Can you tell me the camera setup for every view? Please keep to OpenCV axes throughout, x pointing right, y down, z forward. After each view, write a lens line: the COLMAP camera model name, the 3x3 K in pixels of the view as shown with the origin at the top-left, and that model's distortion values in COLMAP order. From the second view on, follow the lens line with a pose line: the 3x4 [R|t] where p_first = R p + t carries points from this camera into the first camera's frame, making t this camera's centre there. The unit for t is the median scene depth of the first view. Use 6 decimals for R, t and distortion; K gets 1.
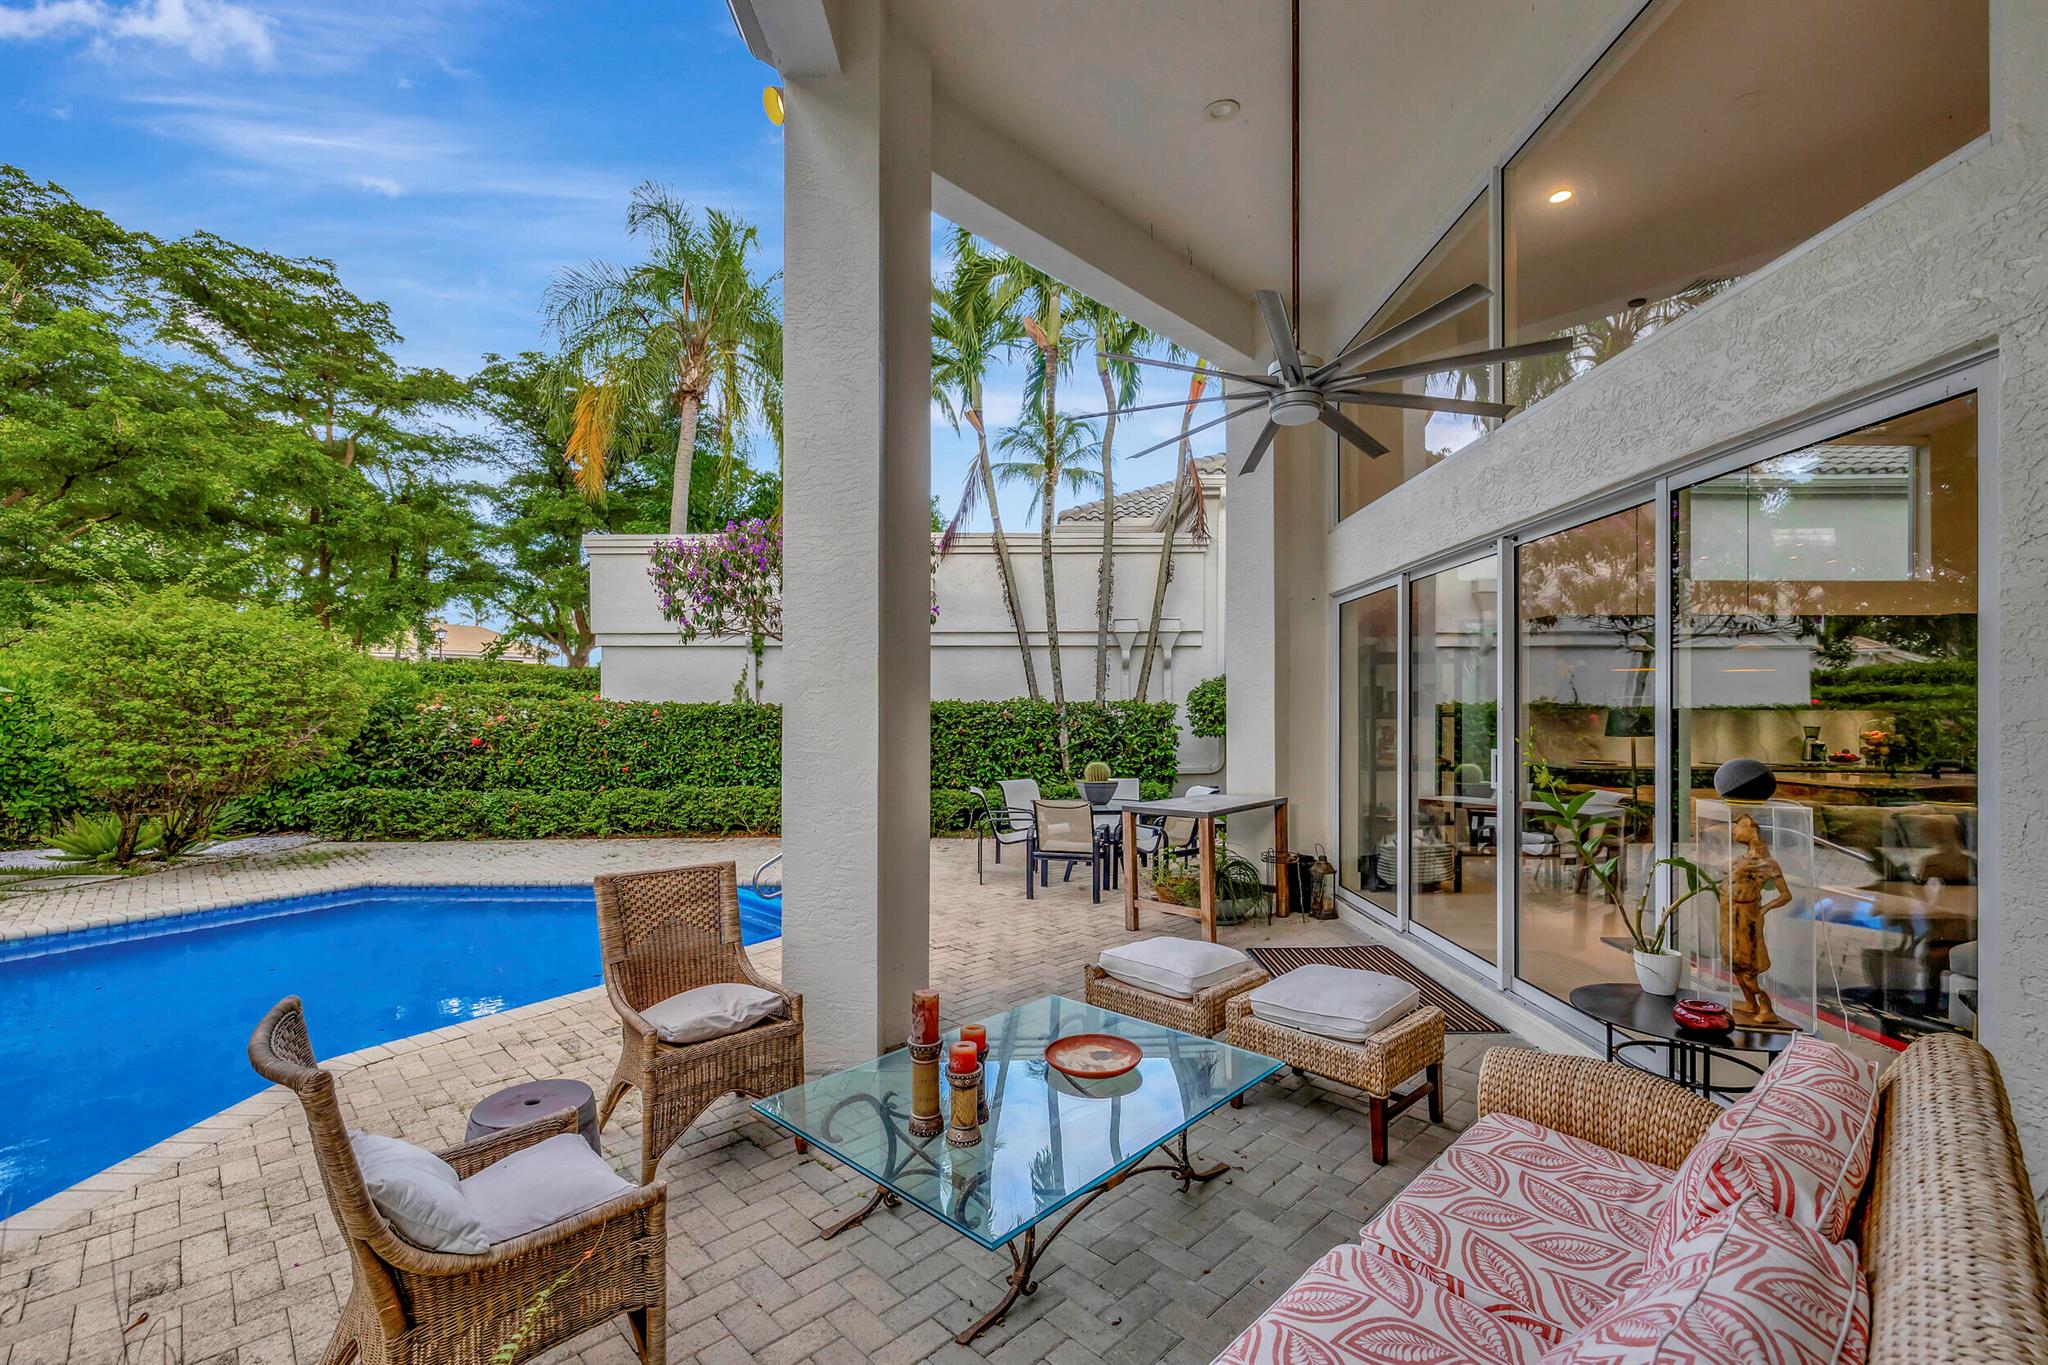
lens RADIAL K [[906.1, 0, 1020.2], [0, 906.1, 706.7], [0, 0, 1]] dist [0.004307, -0.000811]
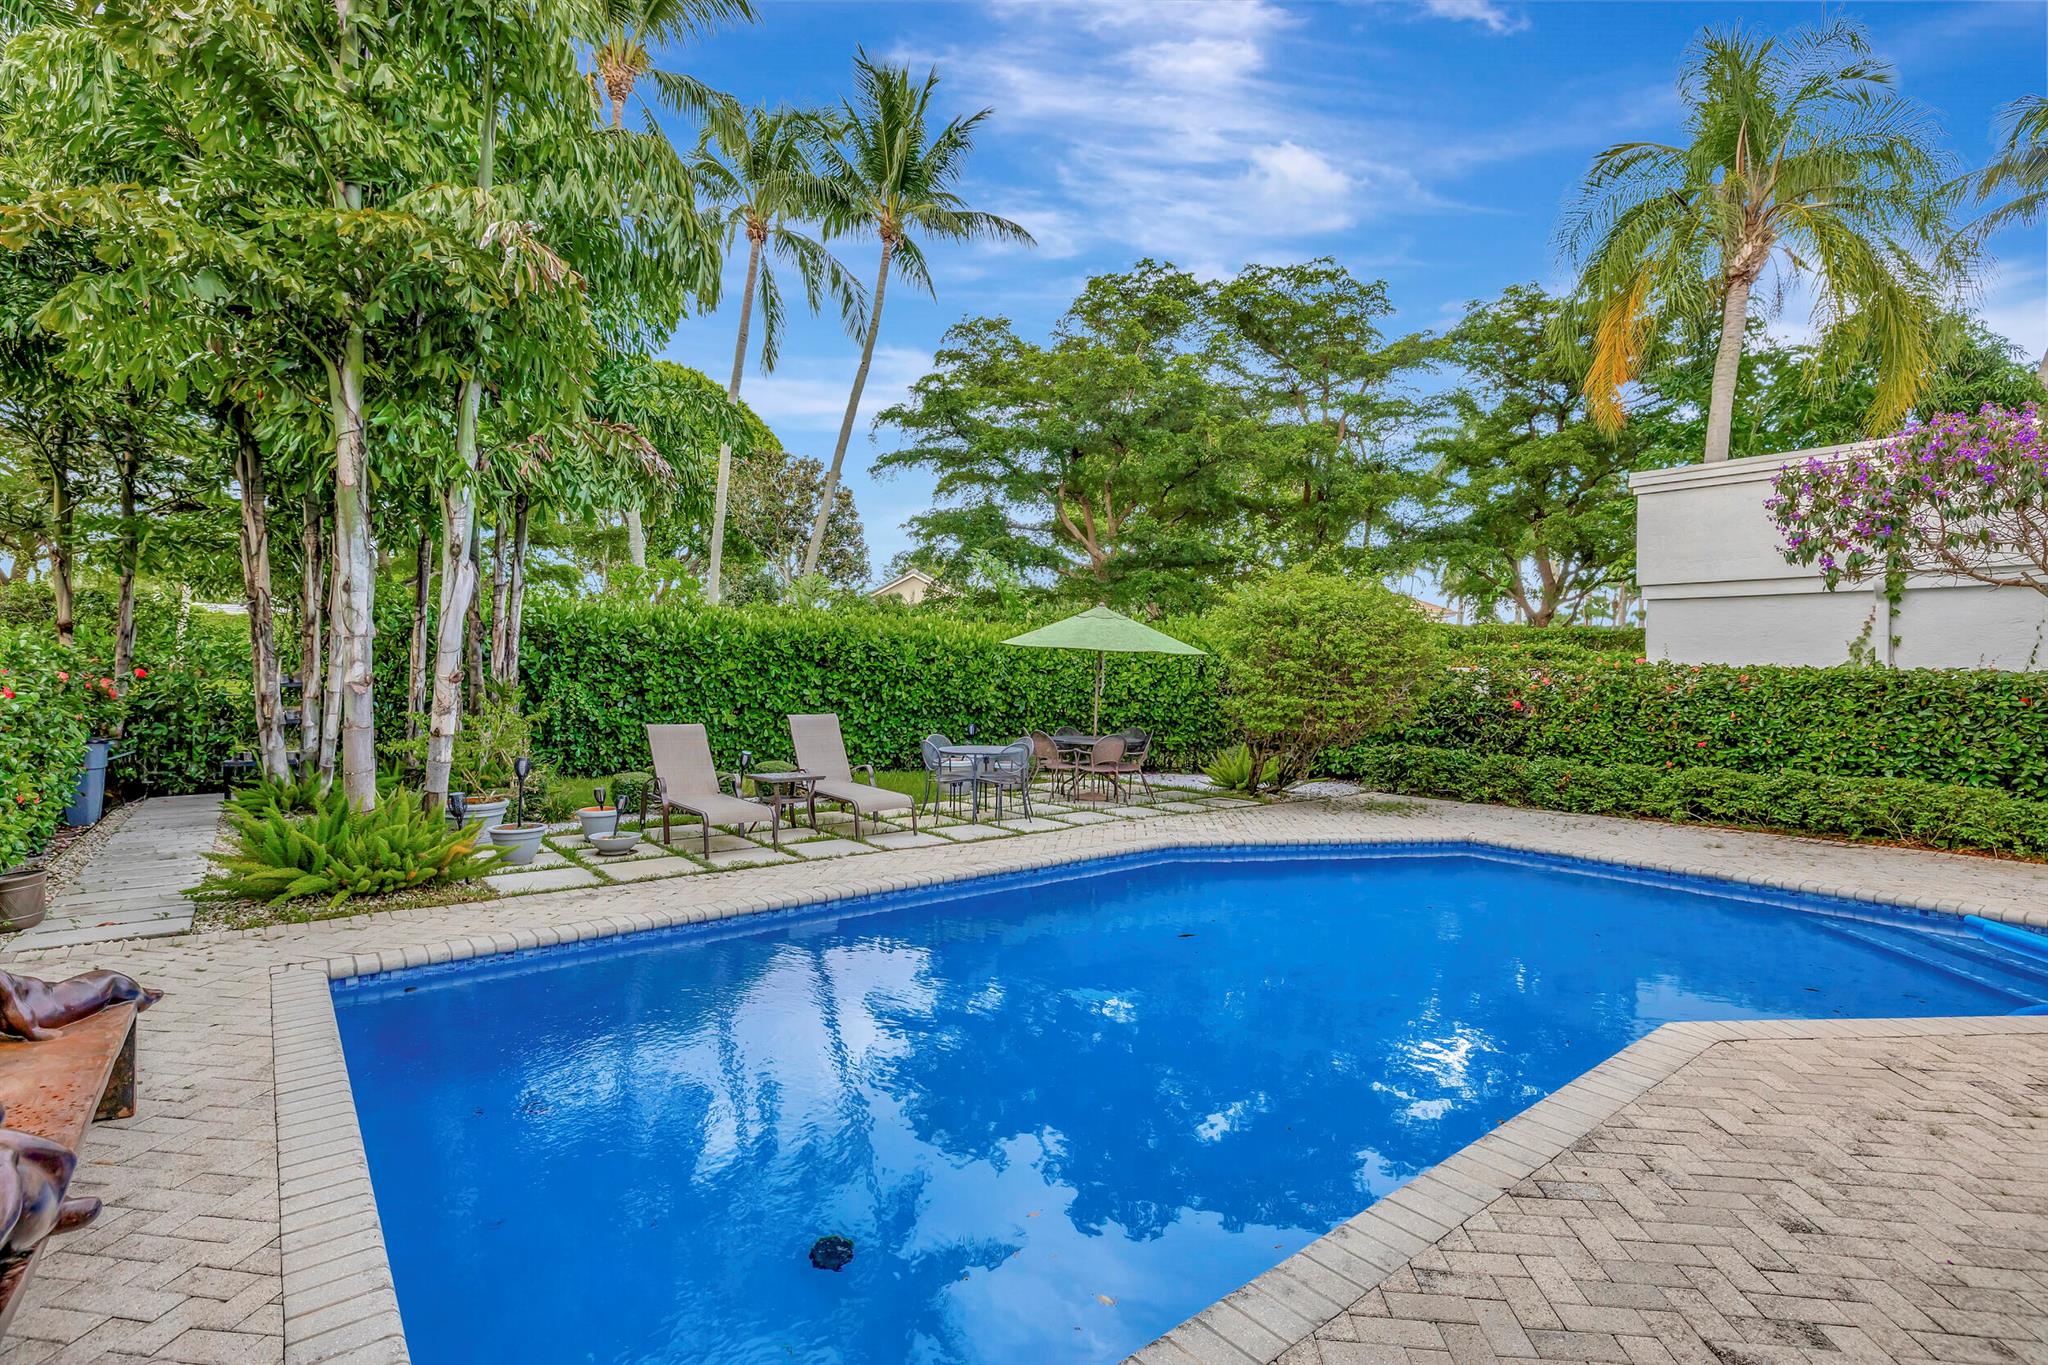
lens RADIAL K [[998.9, 0, 1035.6], [0, 998.9, 686.7], [0, 0, 1]] dist [-0.001180, 0.001324]
pose [[0.616852, 0.023139, -0.786739, -0.088566], [-0.009199, 0.999711, 0.022191, 0.000469], [0.787025, -0.006451, 0.616887, -0.058764]]
